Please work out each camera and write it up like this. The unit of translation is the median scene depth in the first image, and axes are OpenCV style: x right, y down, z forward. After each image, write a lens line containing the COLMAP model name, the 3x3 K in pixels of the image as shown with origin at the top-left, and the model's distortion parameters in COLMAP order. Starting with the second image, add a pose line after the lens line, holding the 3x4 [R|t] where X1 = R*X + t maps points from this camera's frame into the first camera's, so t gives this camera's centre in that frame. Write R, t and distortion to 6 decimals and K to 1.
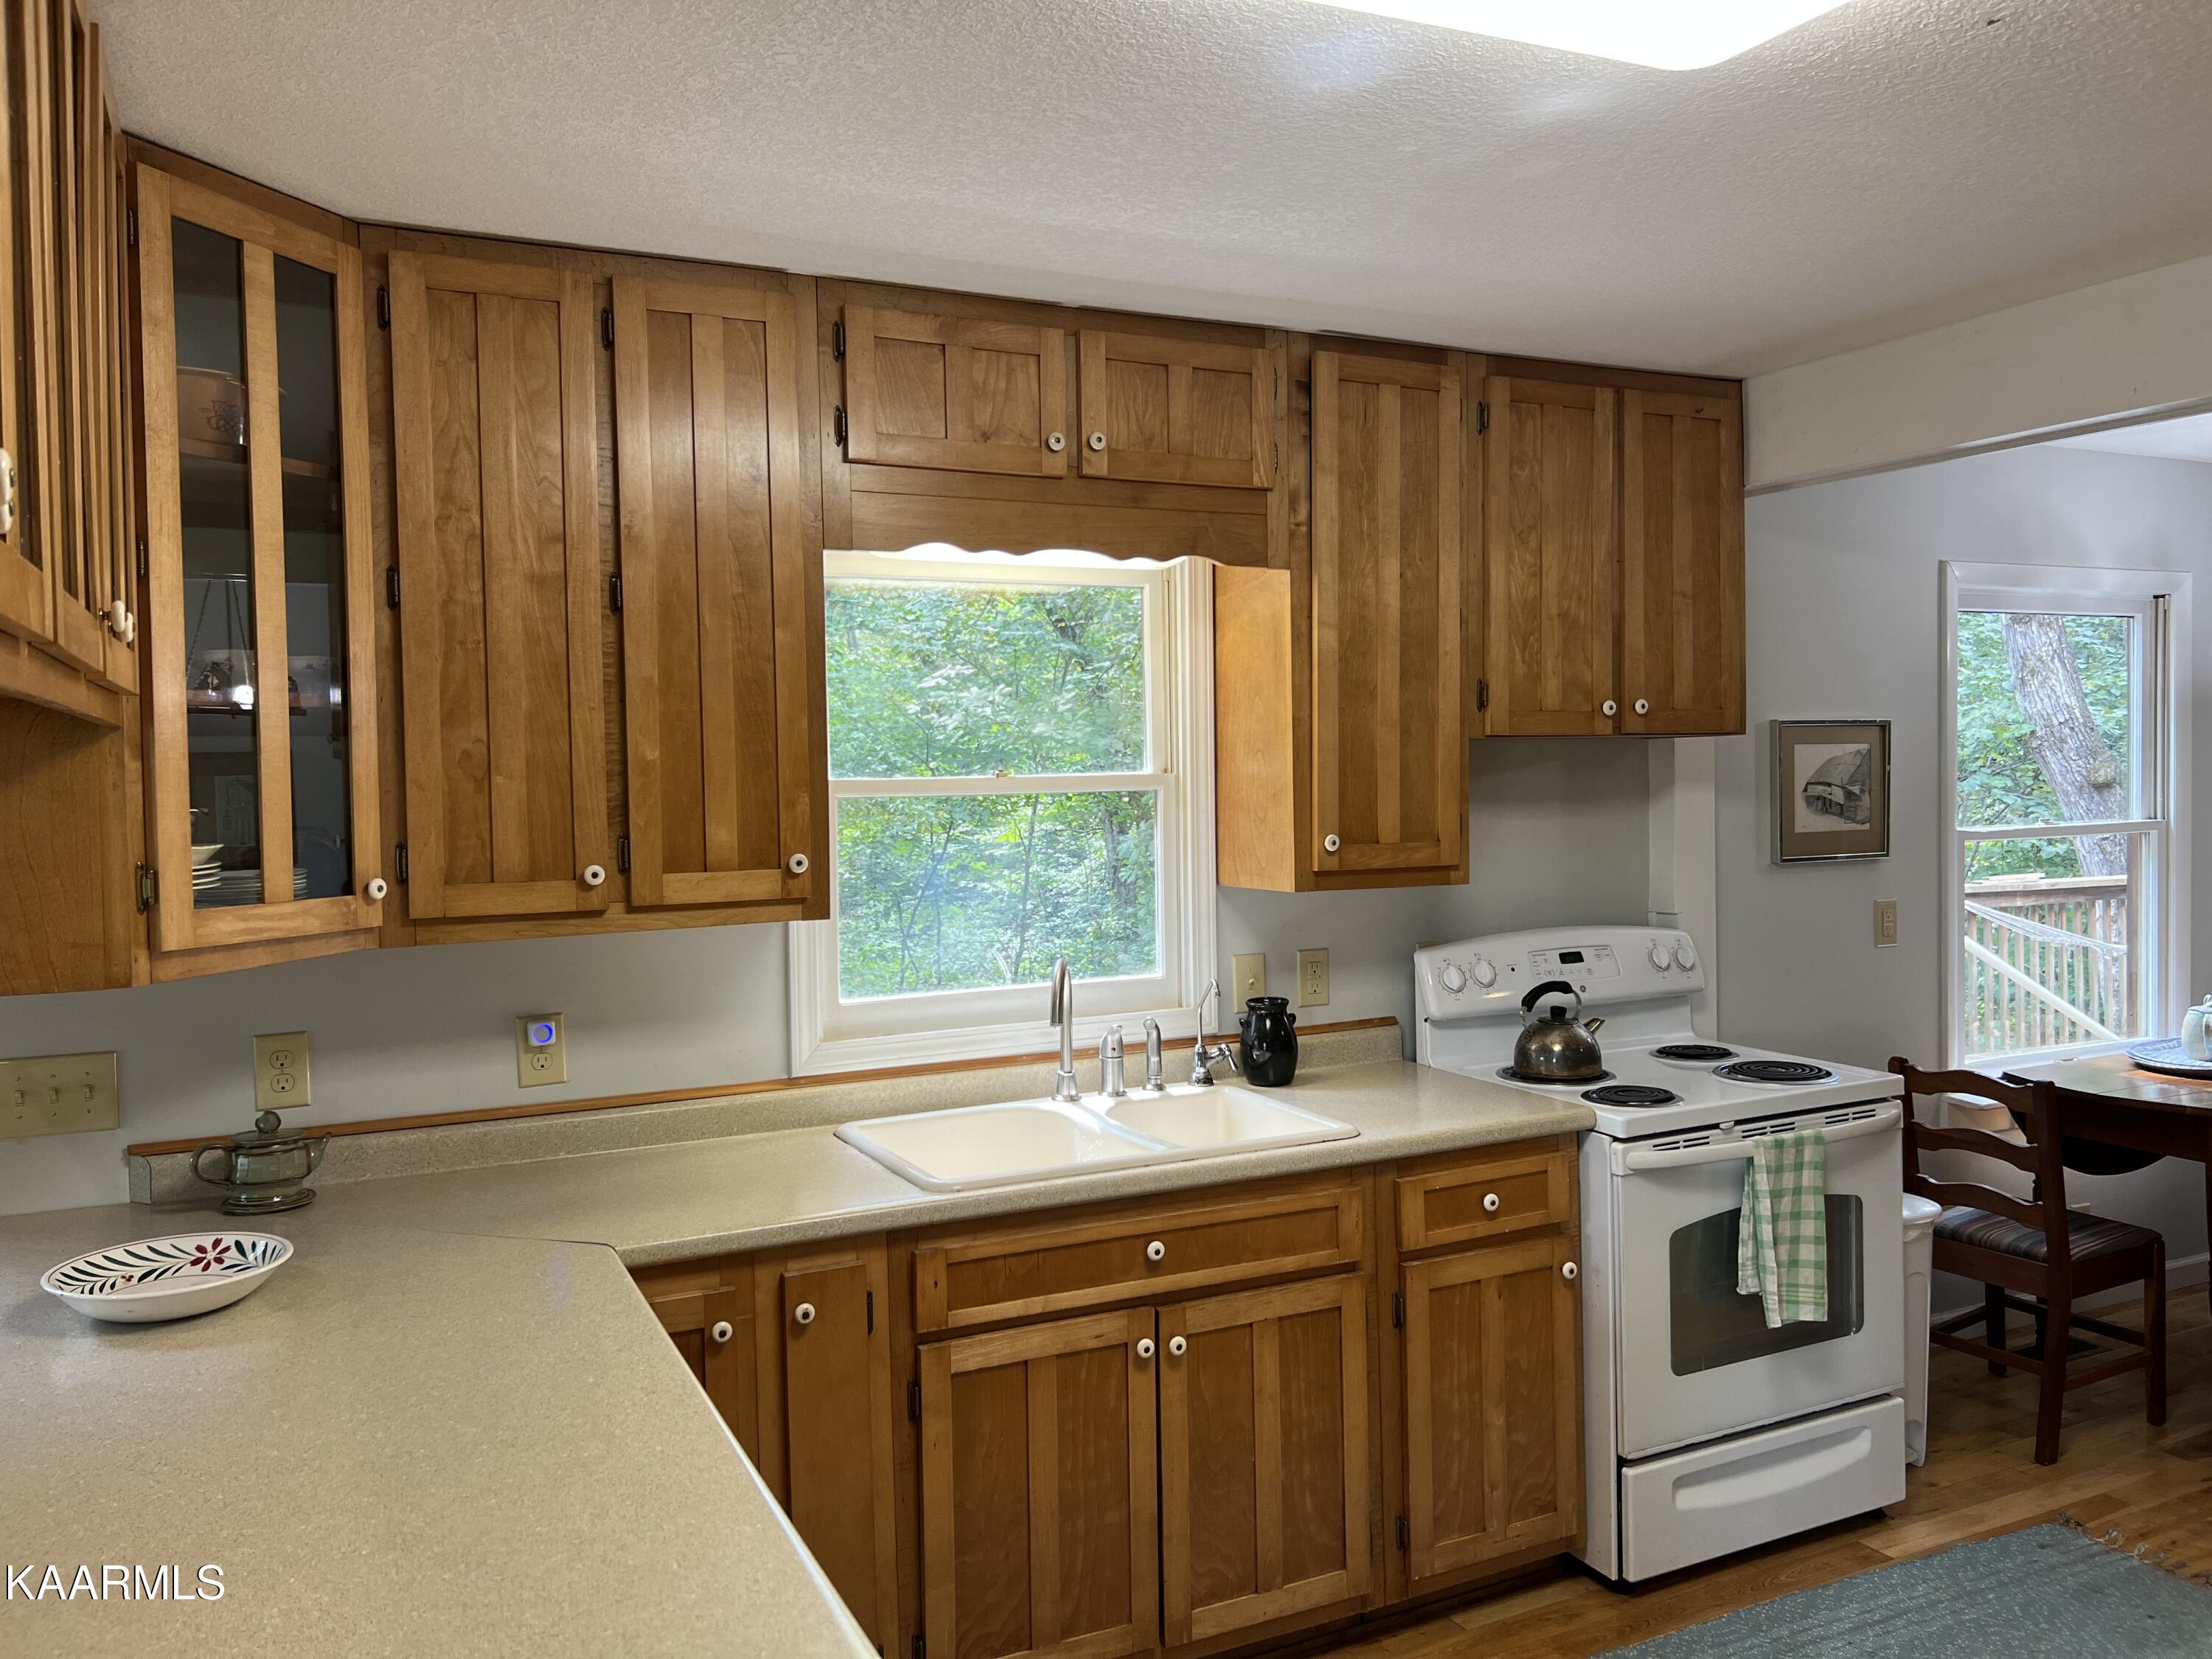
lens RADIAL K [[1671.2, 0, 1093.7], [0, 1671.2, 831.6], [0, 0, 1]] dist [0.028216, -0.023394]
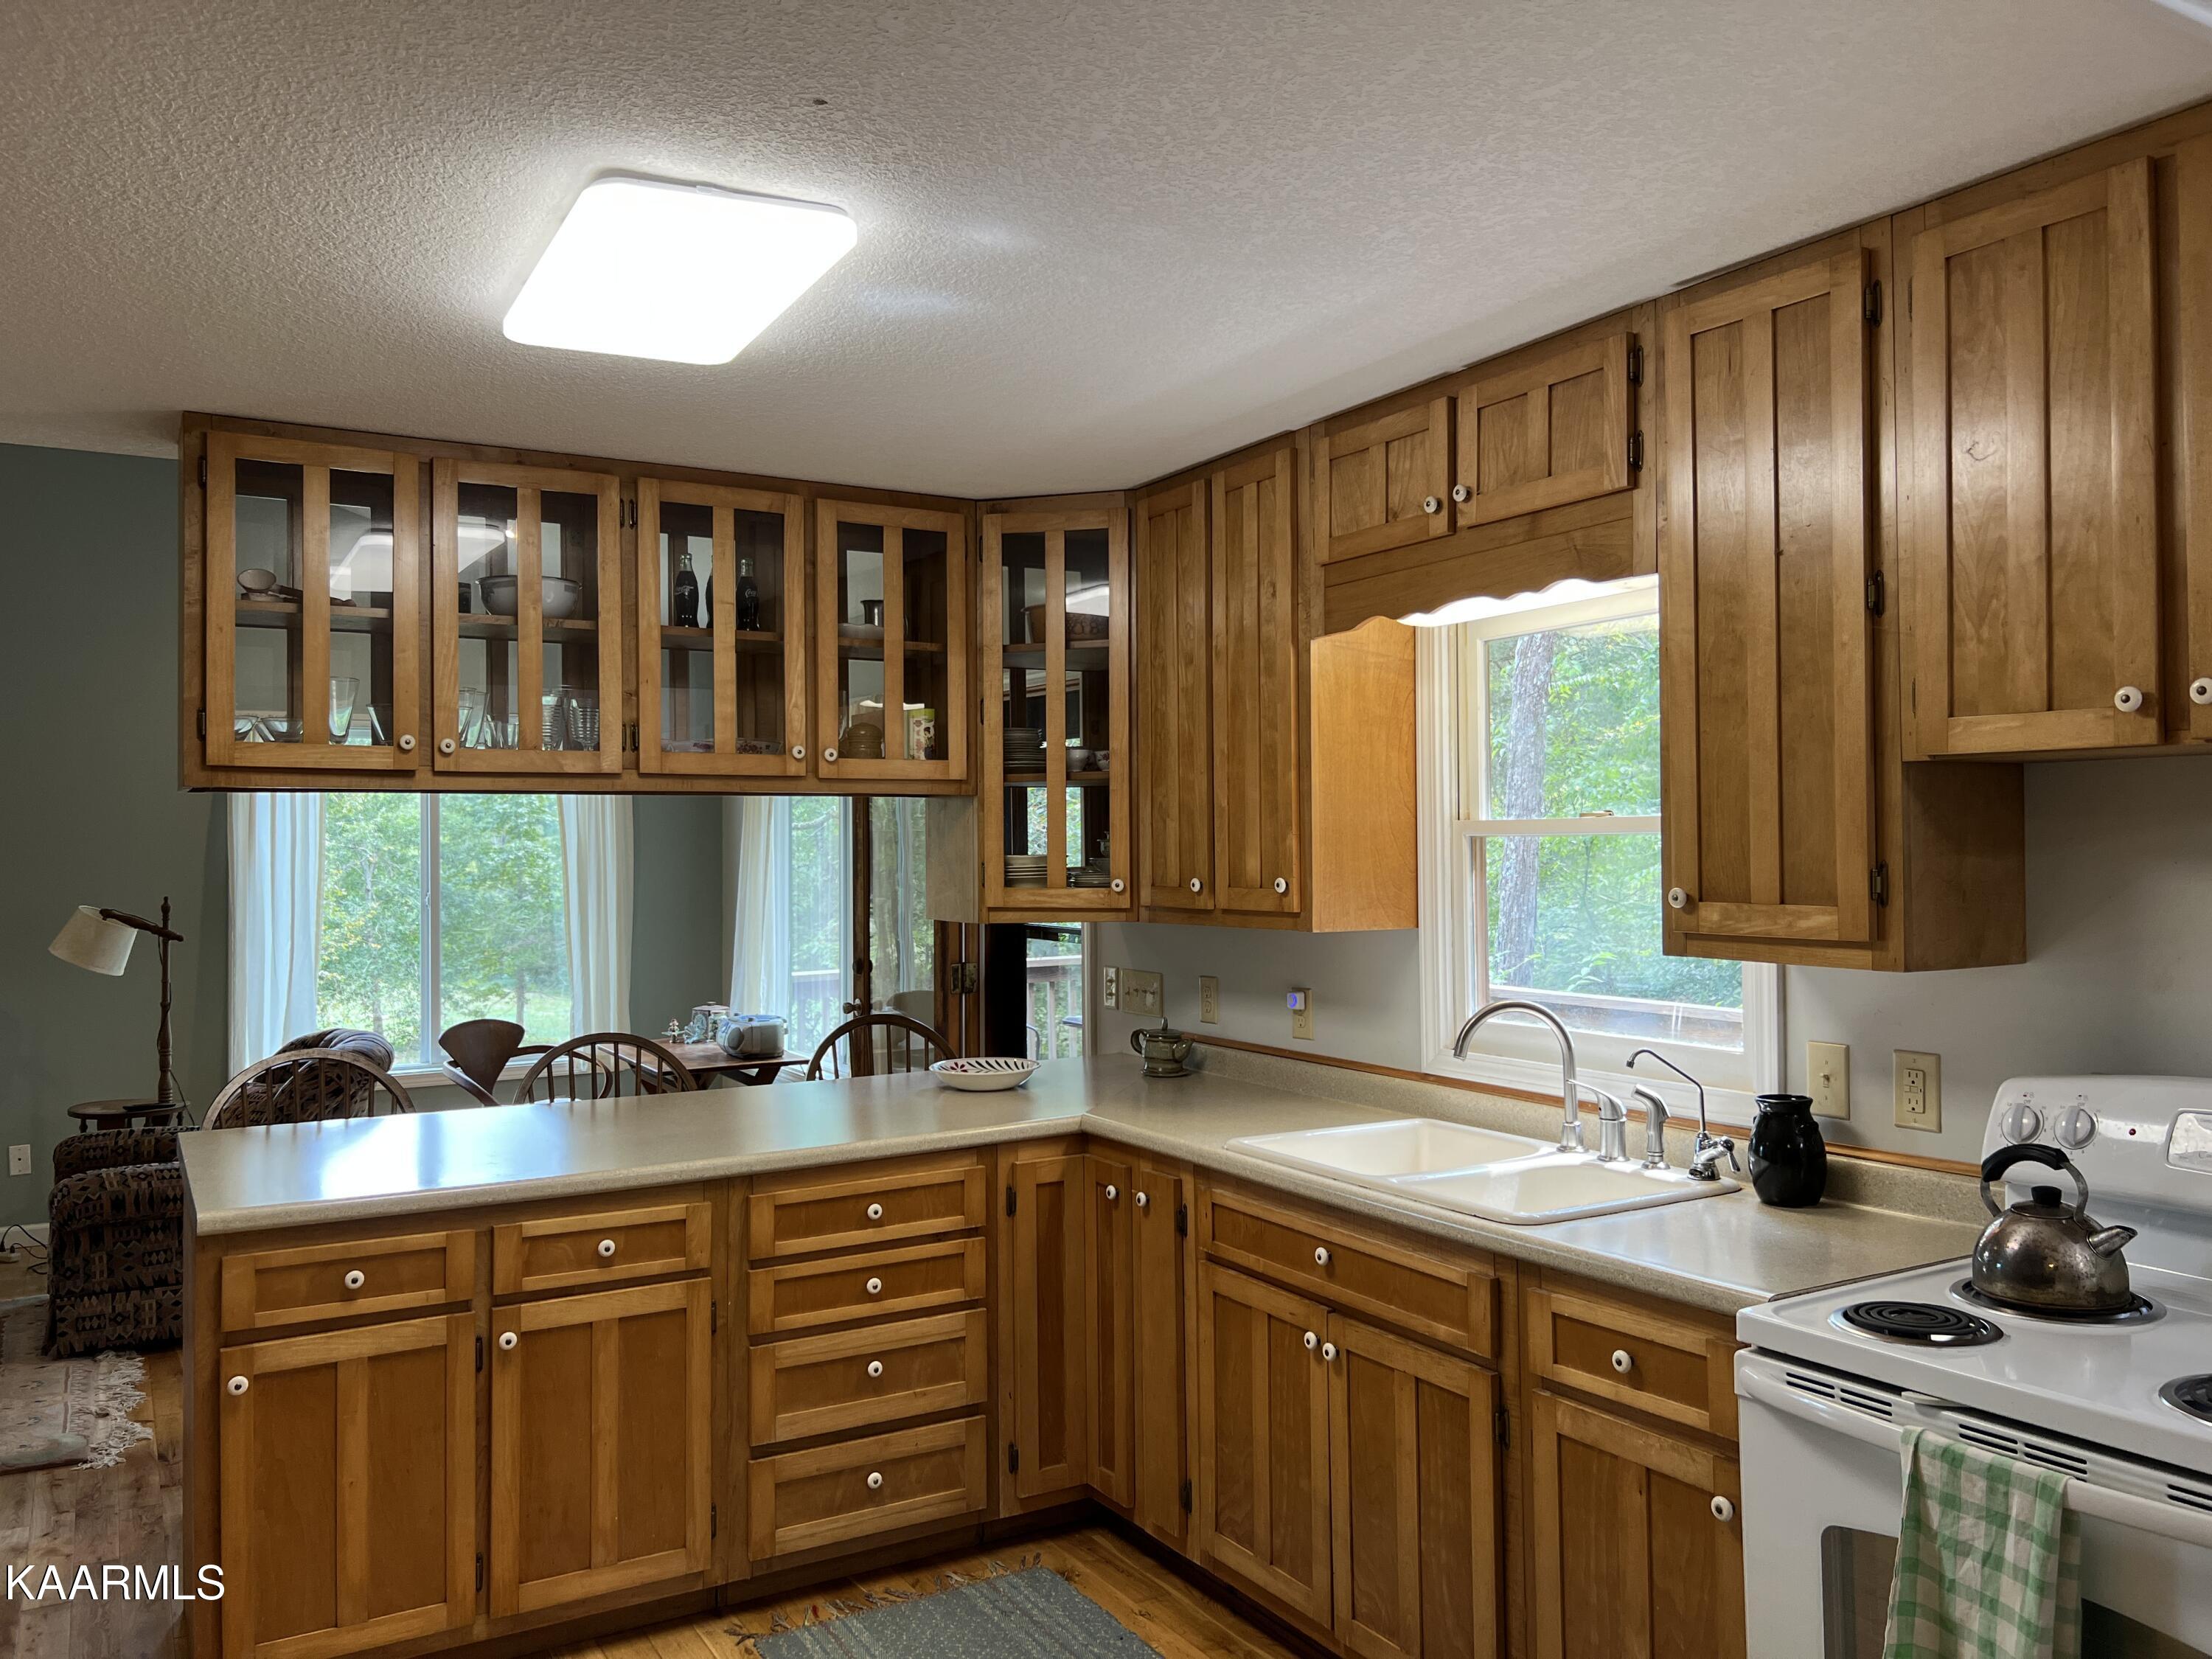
lens RADIAL K [[1671.2, 0, 1102.2], [0, 1671.2, 822.2], [0, 0, 1]] dist [0.028216, -0.023394]
pose [[0.083213, -0.000958, -0.996531, 0.952470], [-0.035002, 0.999380, -0.003883, -0.017264], [0.995917, 0.035204, 0.083127, 0.655726]]
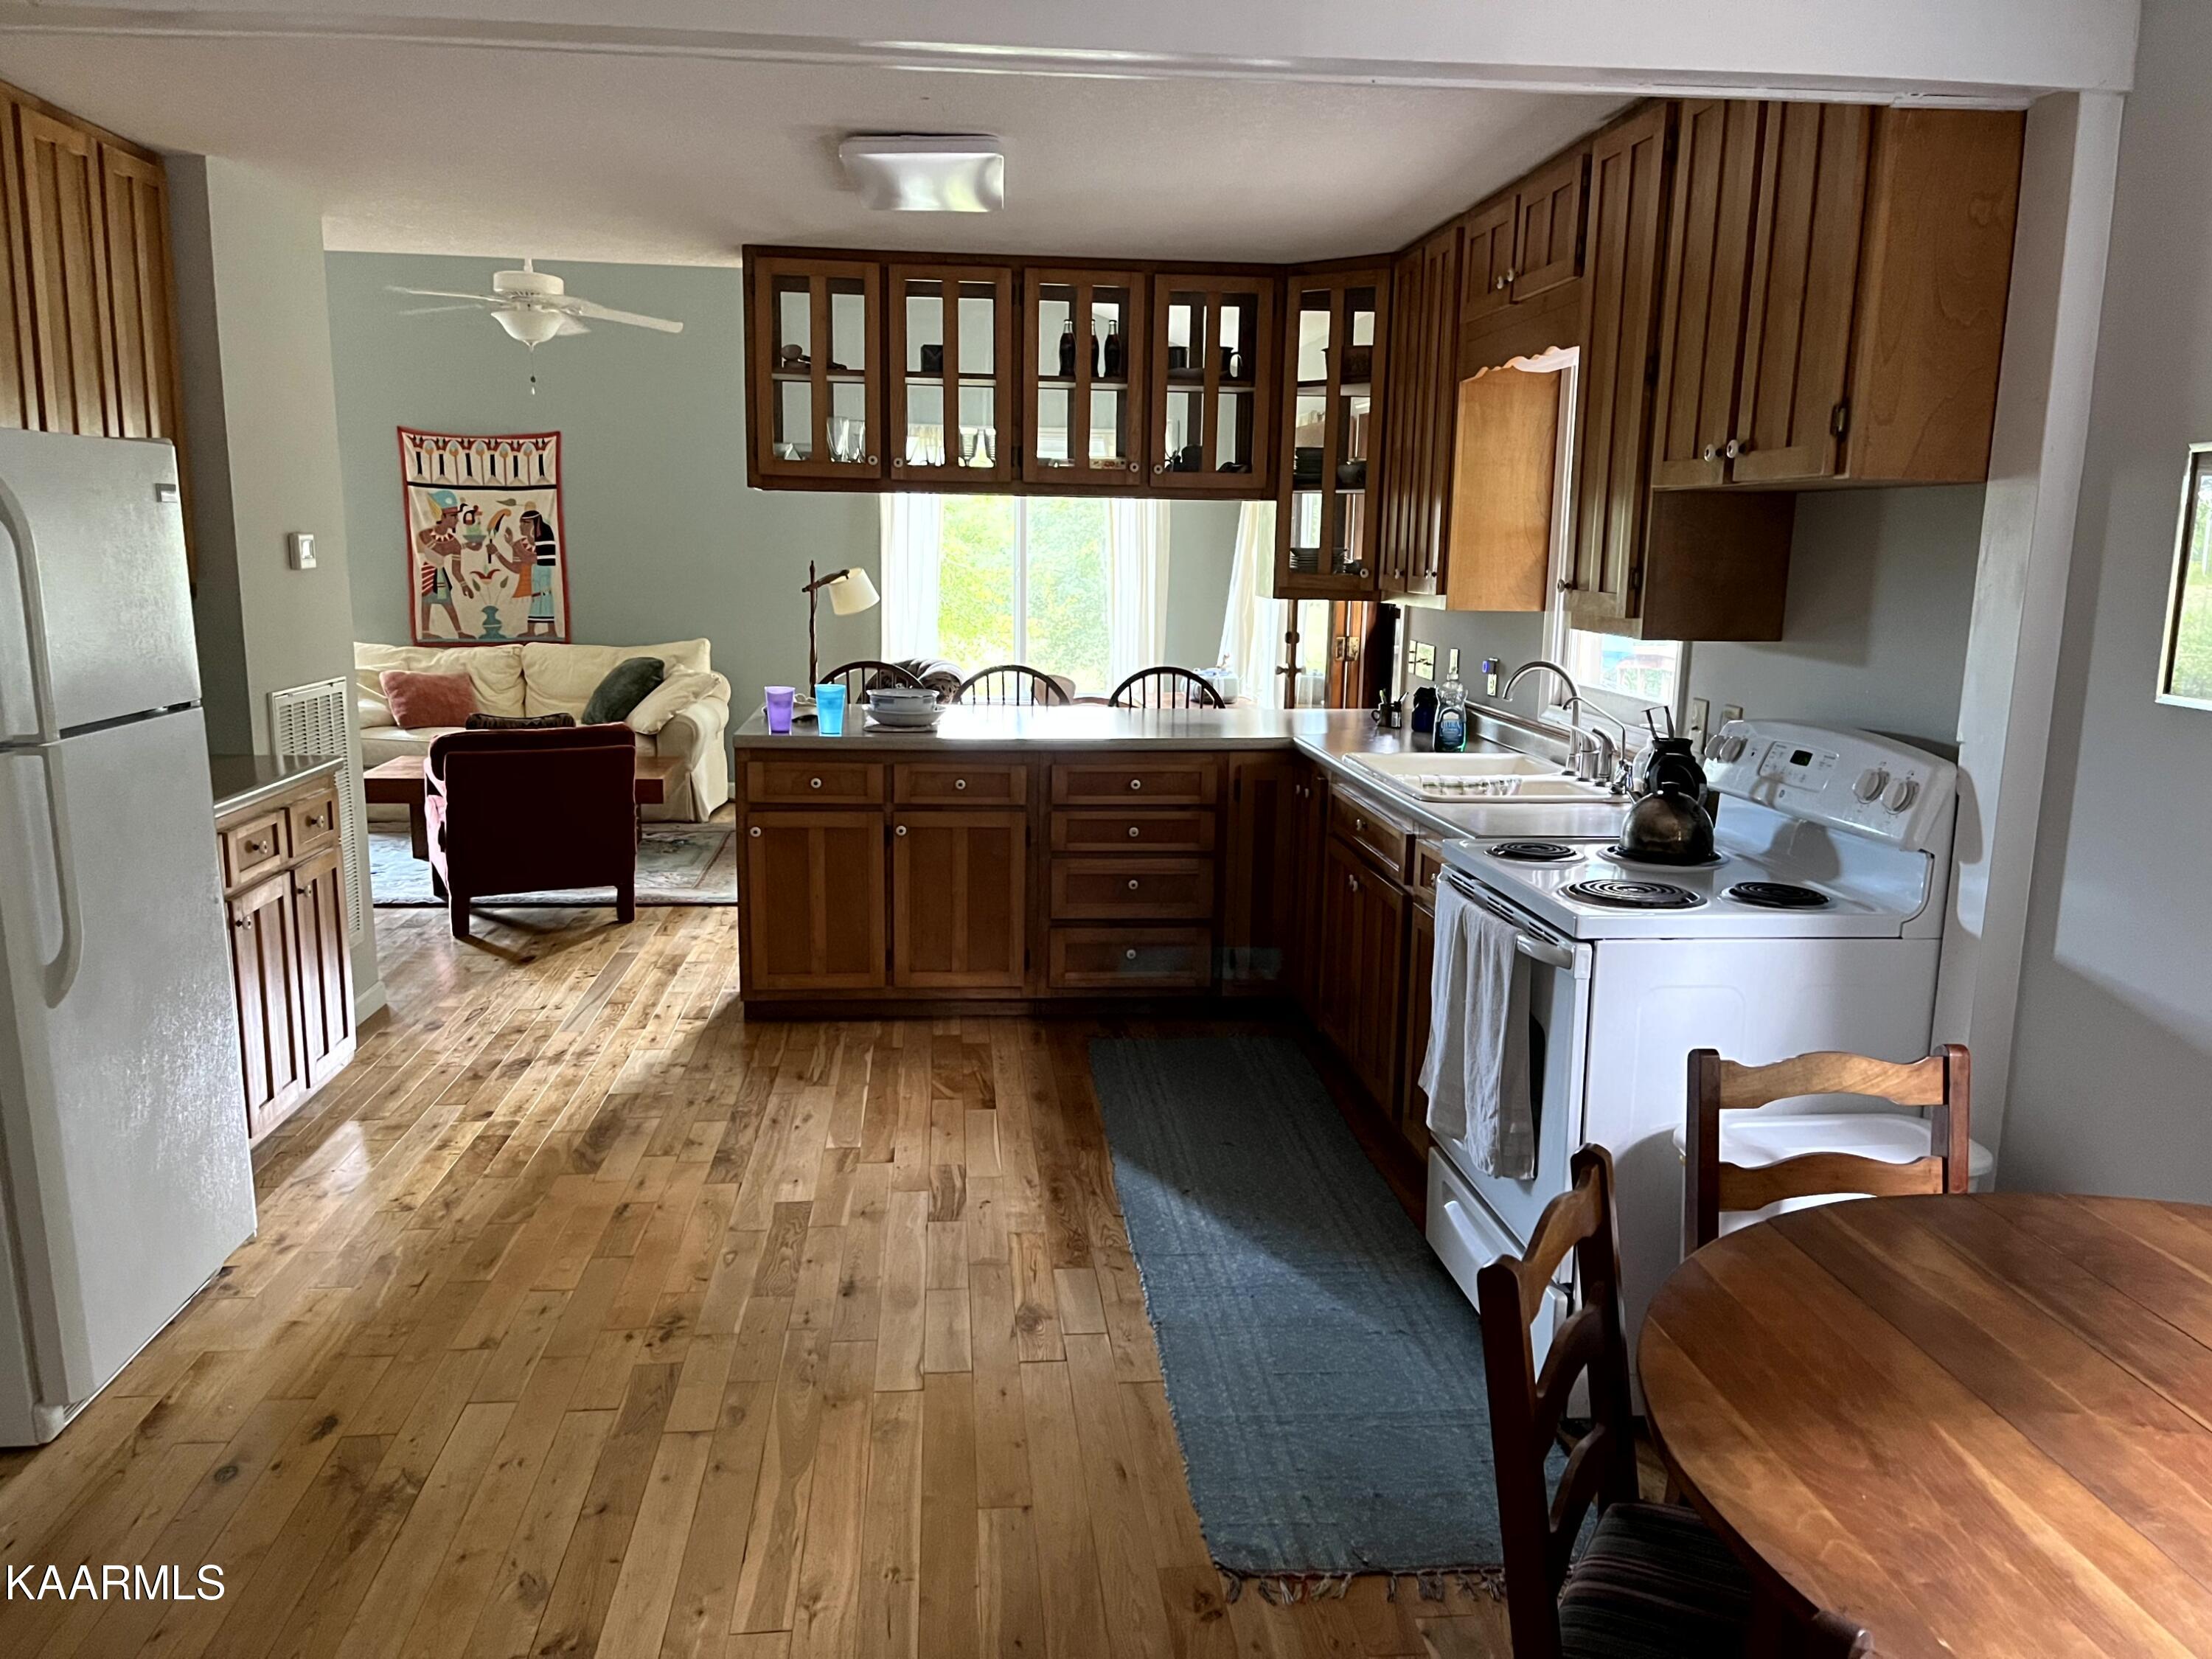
lens RADIAL K [[1669.2, 0, 1109.0], [0, 1669.2, 832.9], [0, 0, 1]] dist [0.049504, -0.000381]
pose [[-0.342439, 0.167420, -0.924503, 1.392500], [-0.053979, 0.978864, 0.197258, -0.039949], [0.937988, 0.117453, -0.326164, 1.124408]]
